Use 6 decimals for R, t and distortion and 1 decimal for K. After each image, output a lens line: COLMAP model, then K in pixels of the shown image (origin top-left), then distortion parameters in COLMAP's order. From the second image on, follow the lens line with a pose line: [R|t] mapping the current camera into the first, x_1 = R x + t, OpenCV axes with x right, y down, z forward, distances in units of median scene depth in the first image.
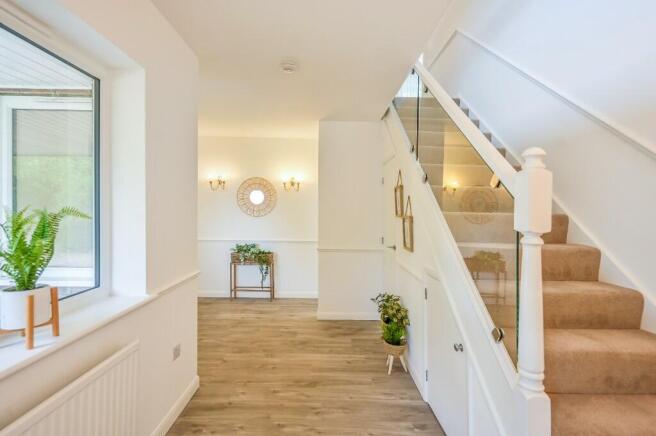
lens RADIAL K [[323.2, 0, 328.9], [0, 323.2, 215.5], [0, 0, 1]] dist [-0.001567, -0.000714]
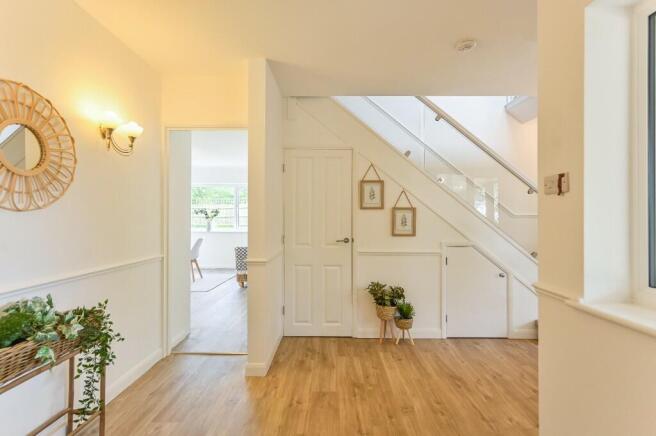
lens RADIAL K [[323.2, 0, 328.9], [0, 323.2, 215.9], [0, 0, 1]] dist [-0.001567, -0.000714]
pose [[0.012791, -0.007522, 0.999890, -0.904855], [0.016430, 0.999838, 0.007312, 0.017193], [-0.999783, 0.016335, 0.012913, 1.200492]]
